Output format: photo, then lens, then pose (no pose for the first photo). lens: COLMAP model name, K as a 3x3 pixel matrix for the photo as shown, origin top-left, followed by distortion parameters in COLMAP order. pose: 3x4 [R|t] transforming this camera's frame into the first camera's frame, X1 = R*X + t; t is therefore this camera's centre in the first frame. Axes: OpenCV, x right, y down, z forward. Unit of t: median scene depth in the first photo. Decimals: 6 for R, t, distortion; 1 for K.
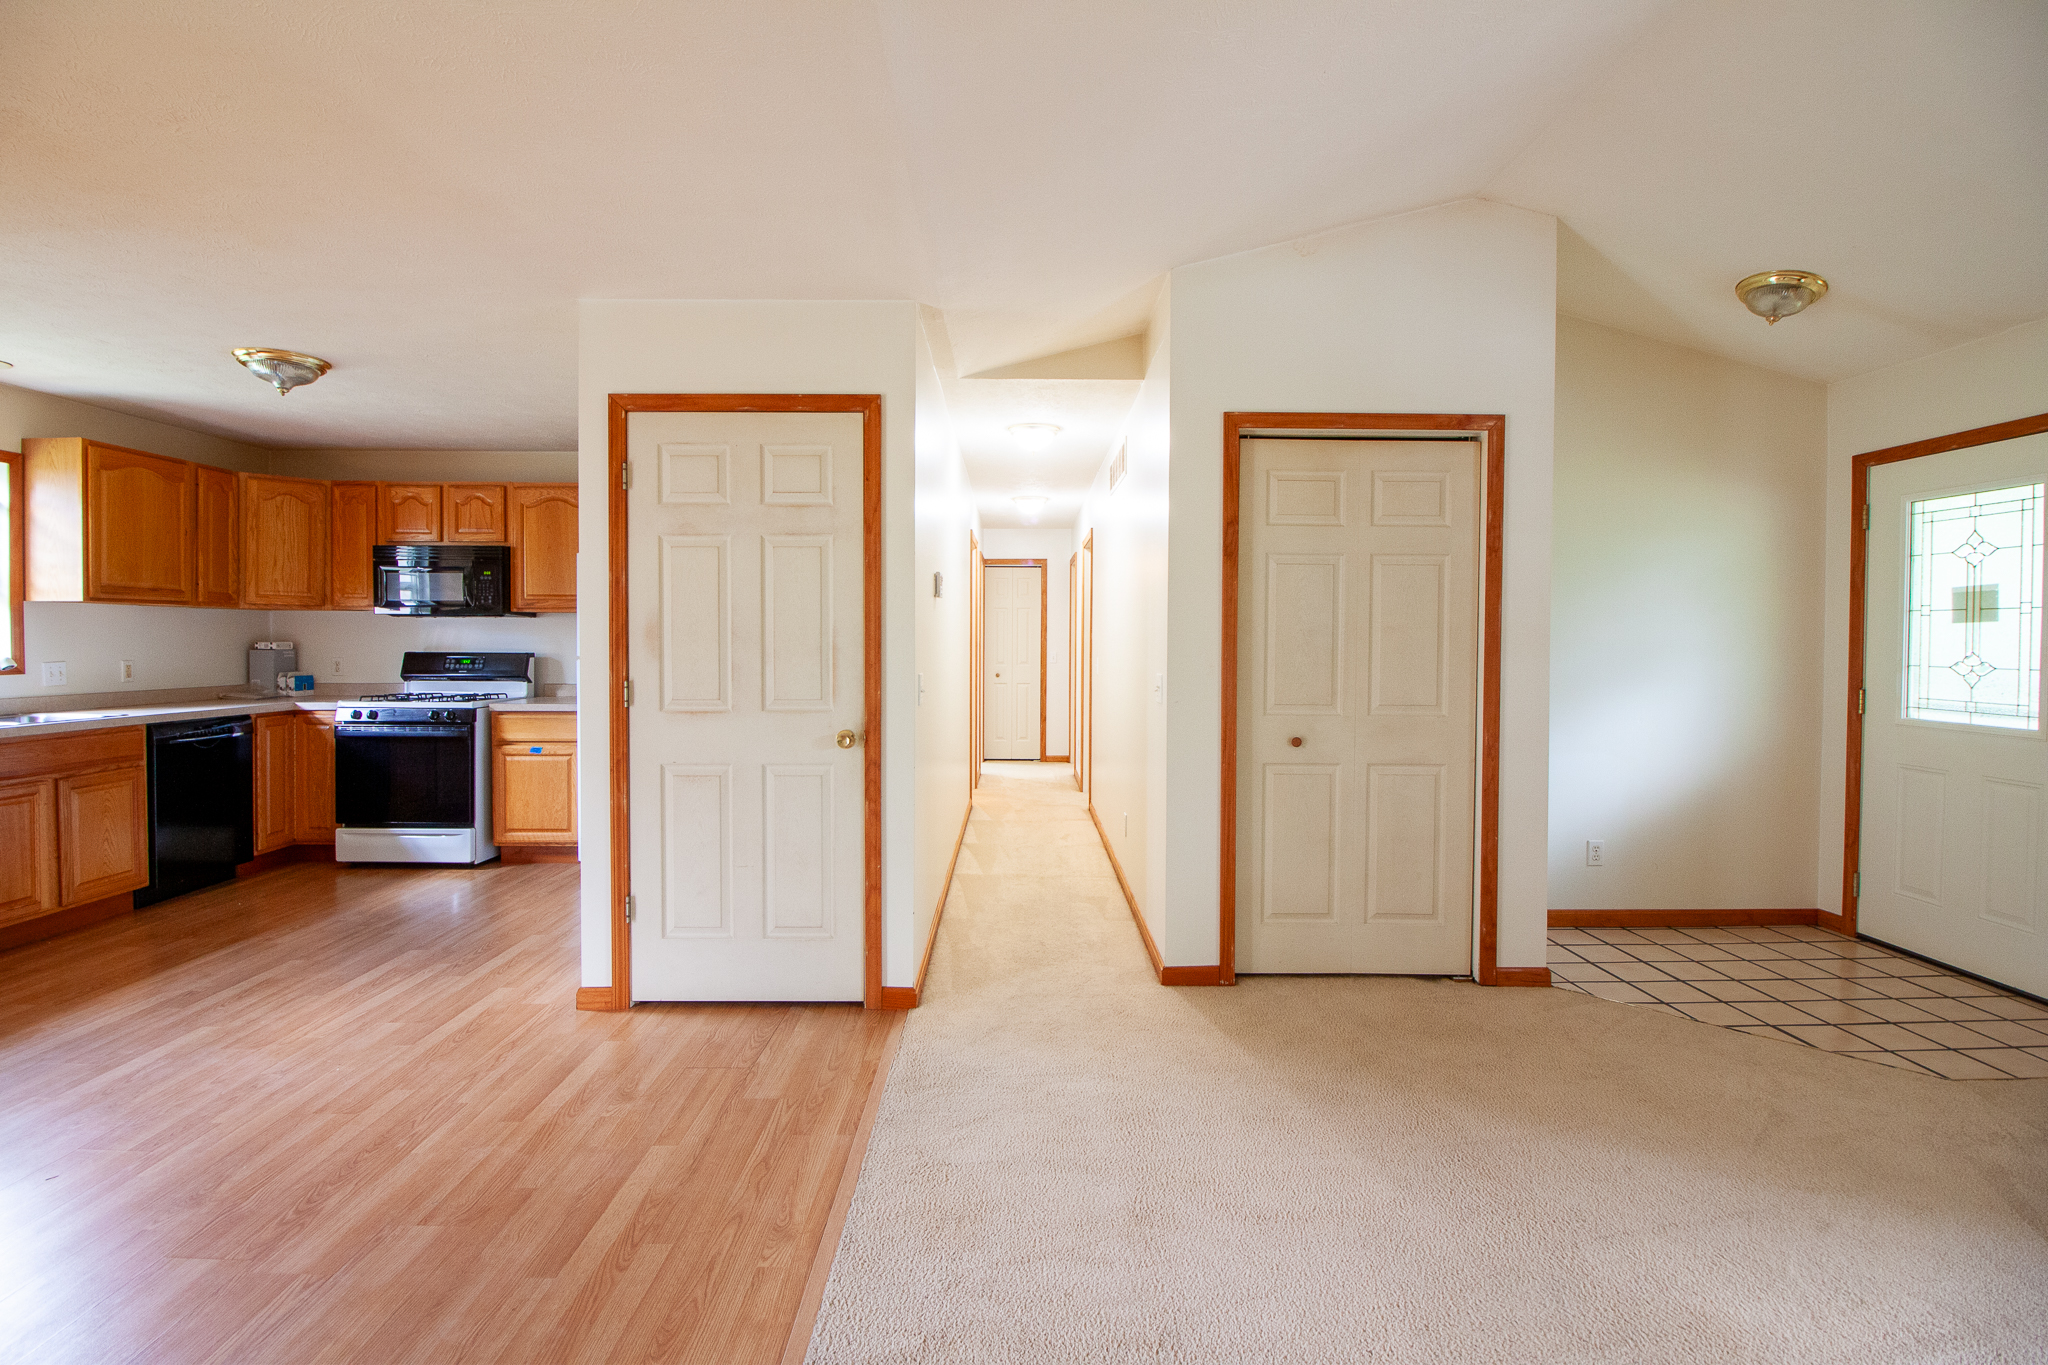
lens RADIAL K [[946.4, 0, 1023.9], [0, 946.4, 653.5], [0, 0, 1]] dist [-0.002508, -0.010665]
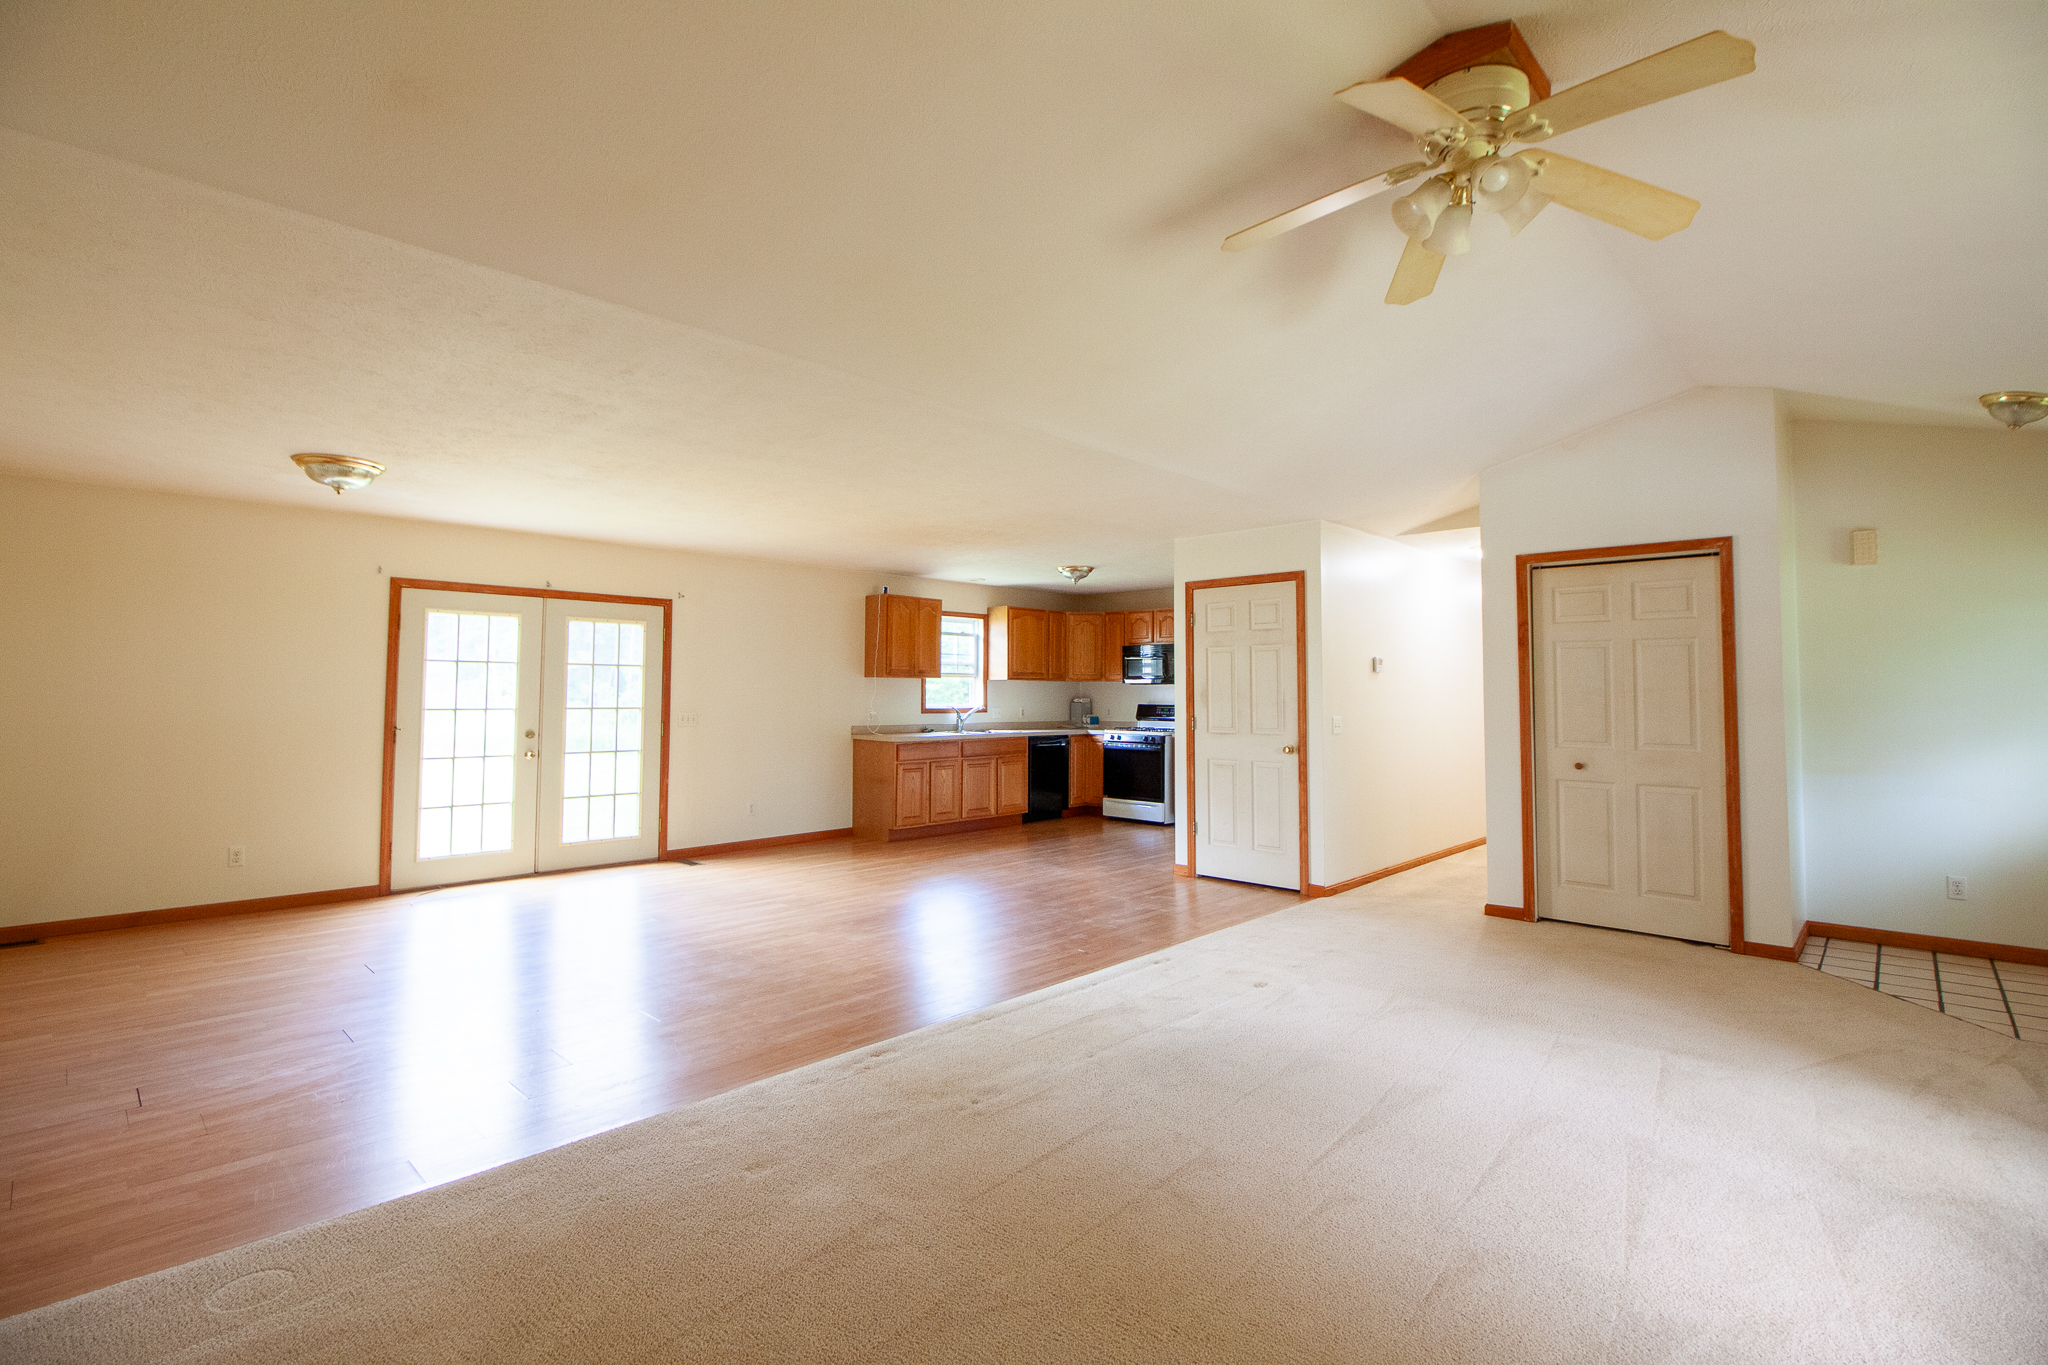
lens RADIAL K [[946.4, 0, 1021.5], [0, 946.4, 643.8], [0, 0, 1]] dist [-0.002508, -0.010665]
pose [[0.714014, -0.038426, -0.699076, 0.706212], [-0.011167, 0.997741, -0.066249, 0.008365], [0.700043, 0.055110, 0.711971, -0.694647]]
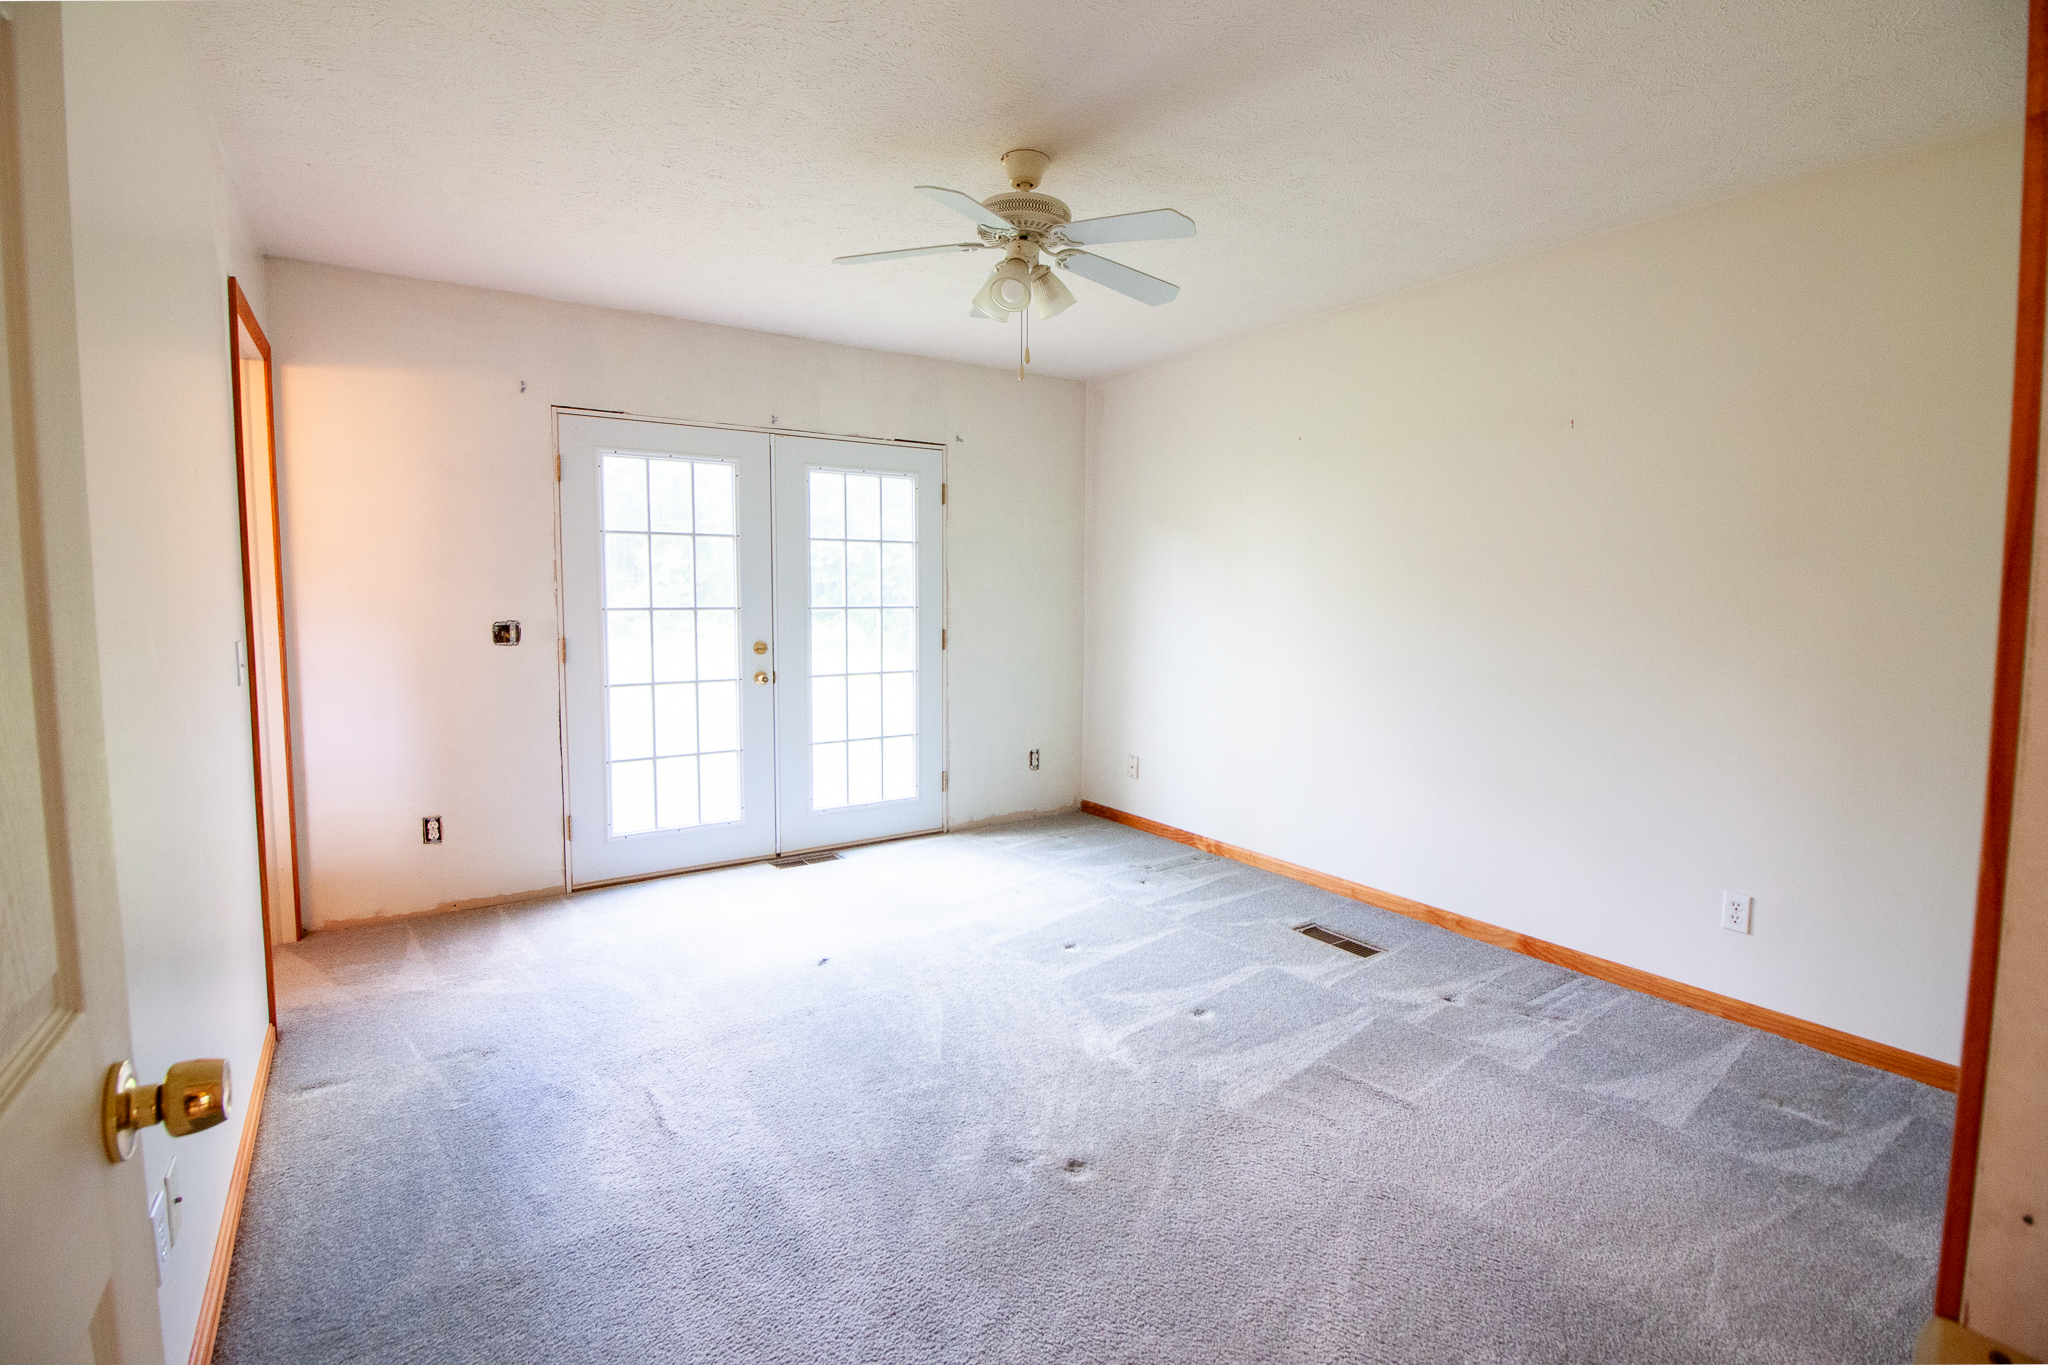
lens RADIAL K [[946.4, 0, 1029.9], [0, 946.4, 676.2], [0, 0, 1]] dist [-0.002508, -0.010665]
pose [[0.544768, 0.082733, -0.834495, -0.093564], [-0.021764, 0.996181, 0.084555, -0.000612], [0.838304, -0.027901, 0.544489, -0.407075]]
